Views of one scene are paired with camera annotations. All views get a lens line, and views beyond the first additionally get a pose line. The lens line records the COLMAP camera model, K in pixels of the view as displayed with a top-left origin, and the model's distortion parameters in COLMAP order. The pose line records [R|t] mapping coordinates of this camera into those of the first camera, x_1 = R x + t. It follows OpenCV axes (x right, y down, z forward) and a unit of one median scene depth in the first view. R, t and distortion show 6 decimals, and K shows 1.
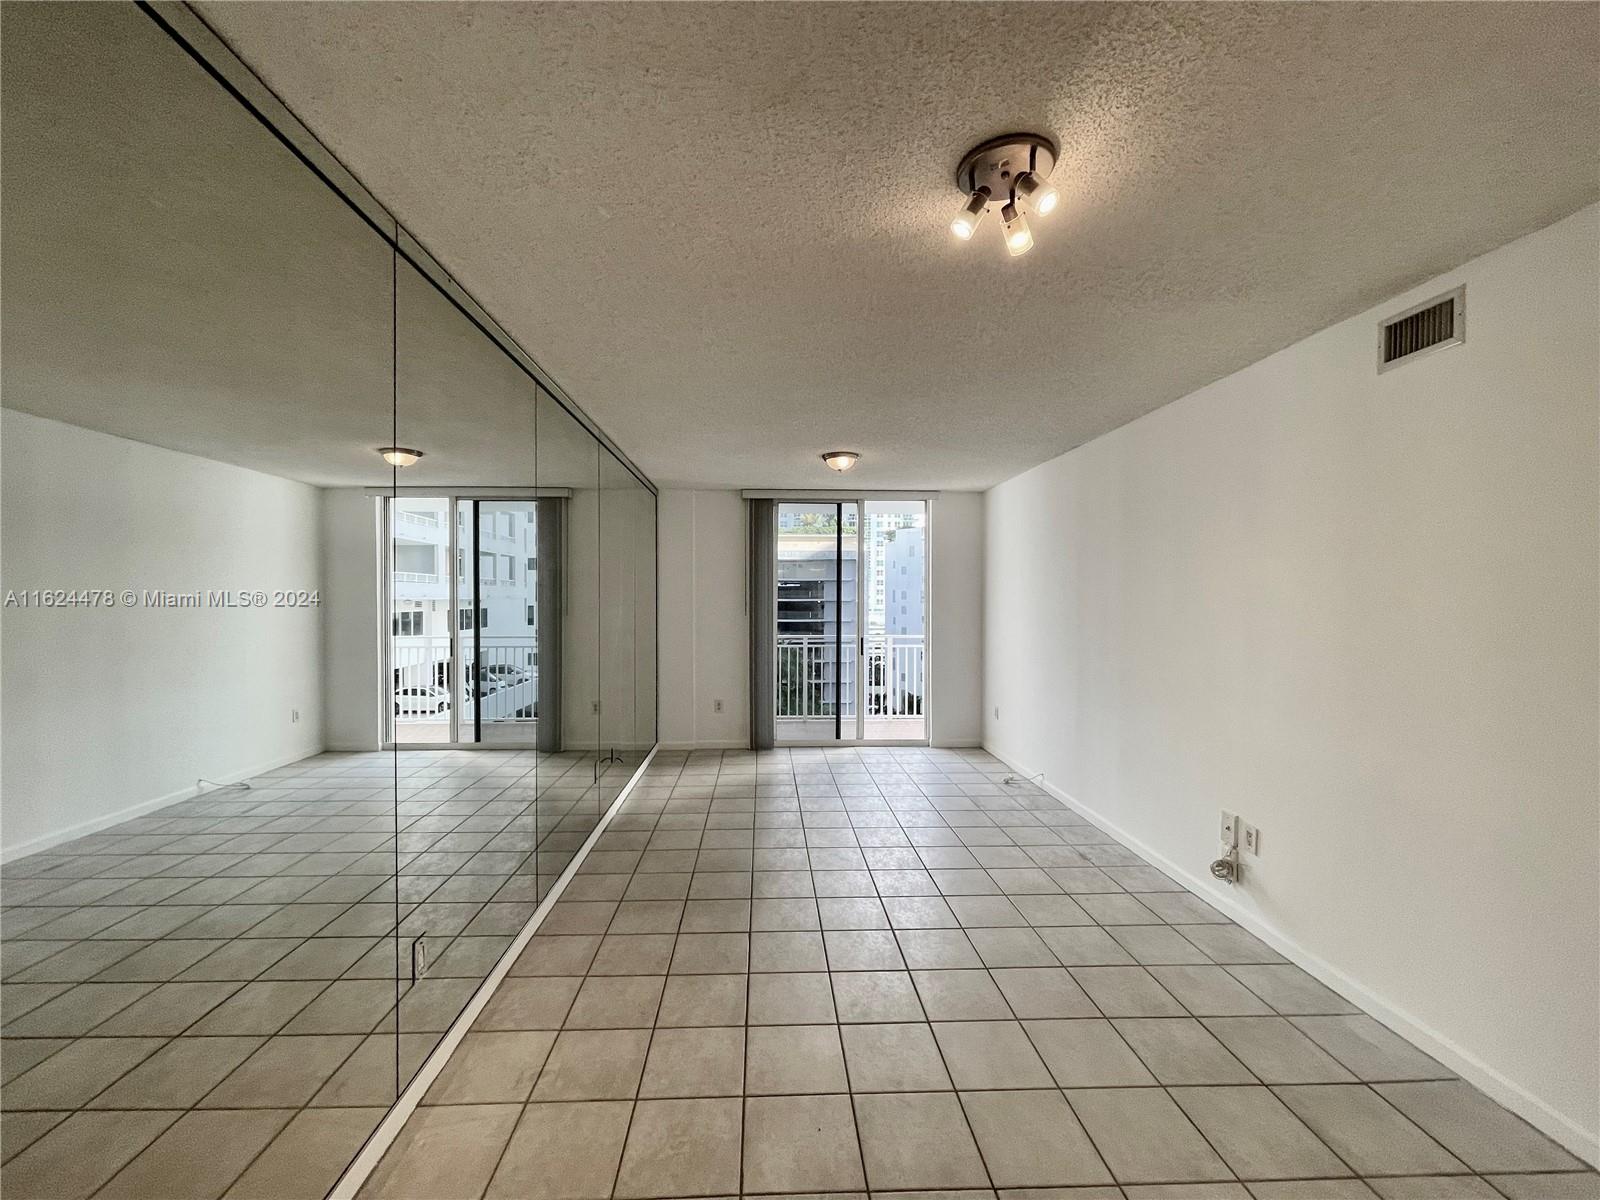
lens RADIAL K [[646.9, 0, 785.4], [0, 646.9, 603.5], [0, 0, 1]] dist [-0.001541, 0.000193]
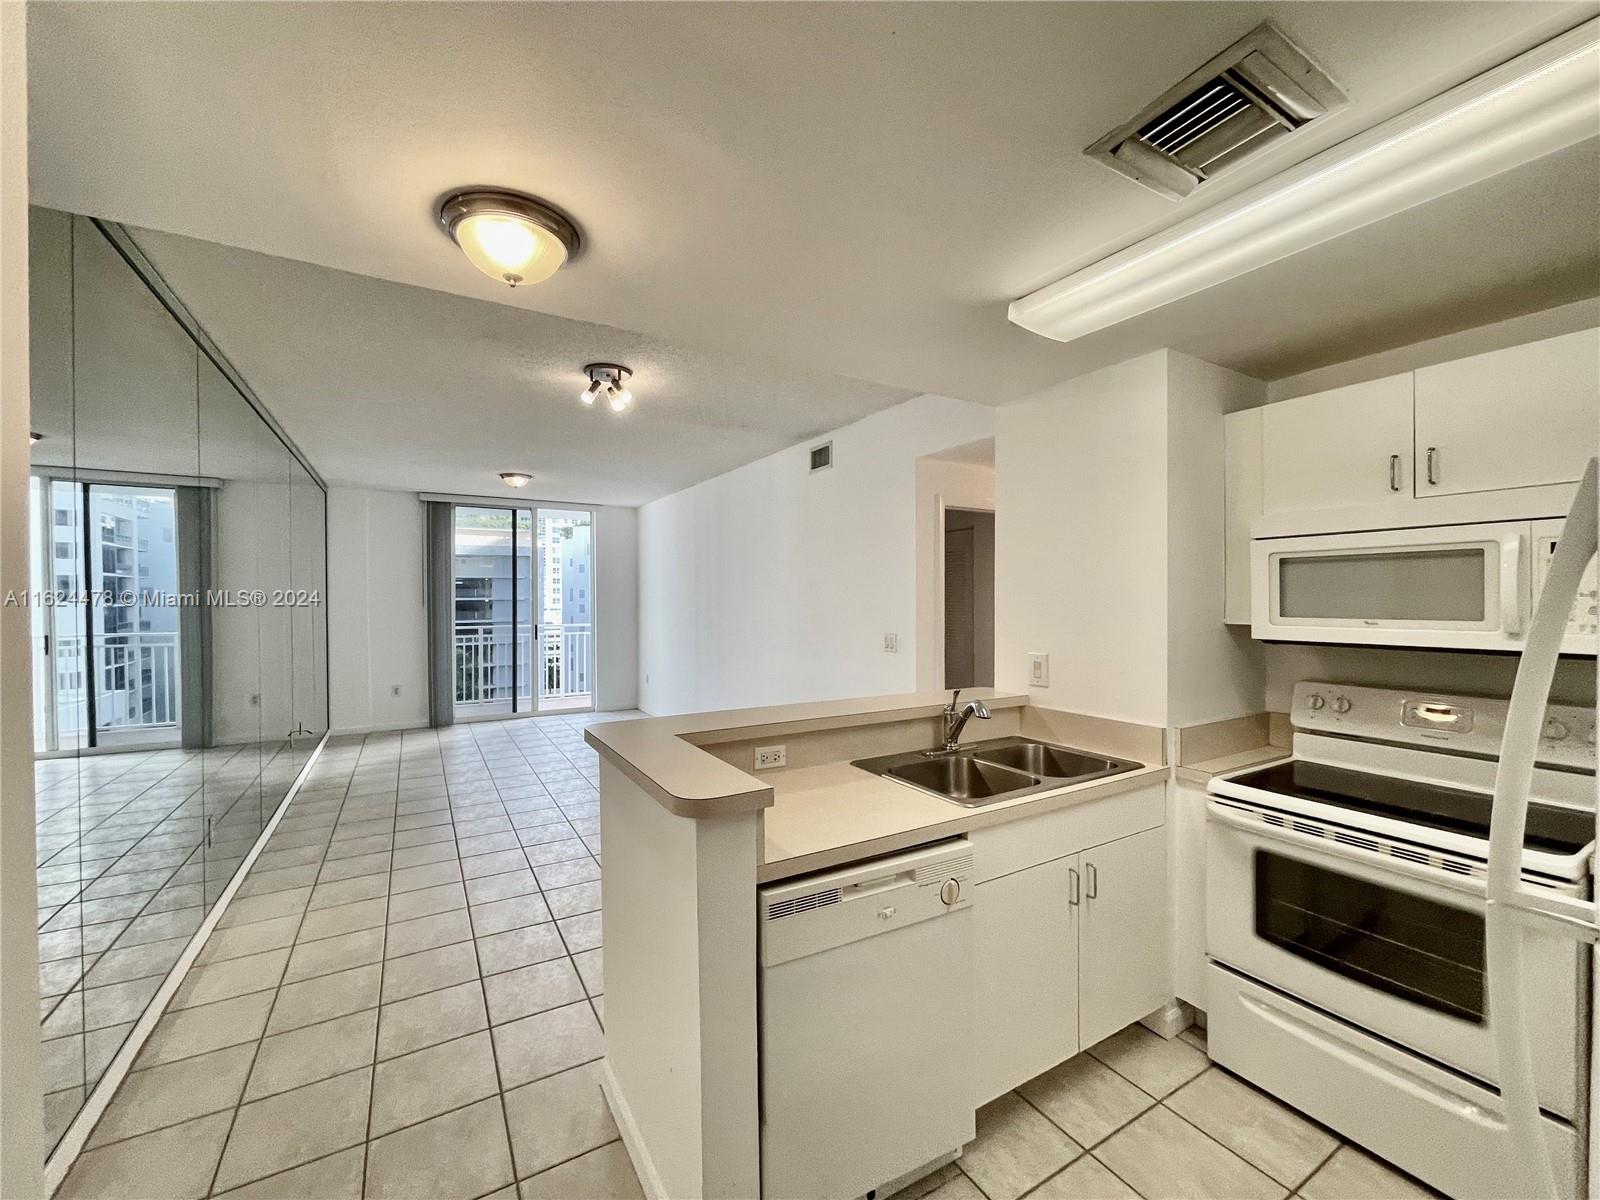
lens RADIAL K [[645.9, 0, 786.1], [0, 645.9, 604.2], [0, 0, 1]] dist [-0.002565, -0.000195]
pose [[0.883736, -0.007978, 0.467917, -0.031376], [0.006582, 0.999968, 0.004619, 0.013683], [-0.467939, -0.001002, 0.883760, -0.273114]]
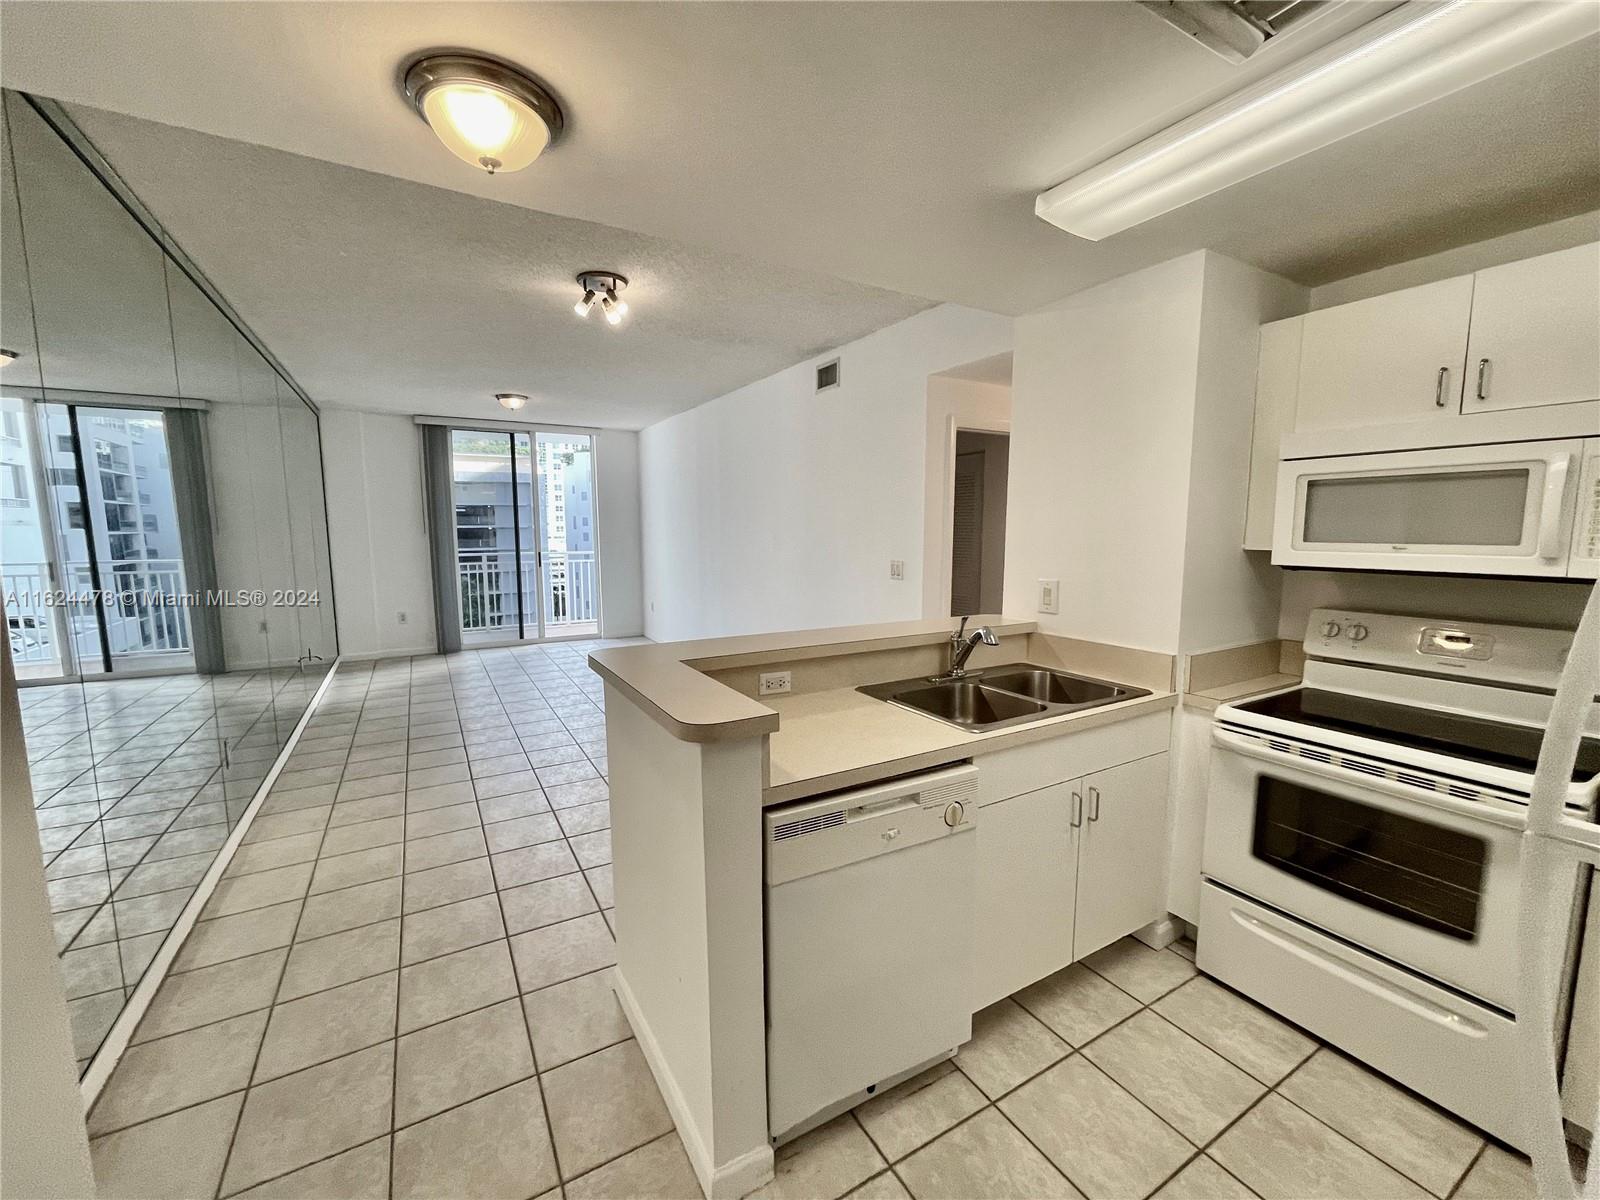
lens RADIAL K [[646.9, 0, 785.4], [0, 646.9, 603.5], [0, 0, 1]] dist [-0.001541, 0.000193]
pose [[0.887740, -0.058083, 0.456666, -0.028096], [0.006207, 0.993428, 0.114287, 0.015635], [-0.460303, -0.098623, 0.882267, -0.266183]]
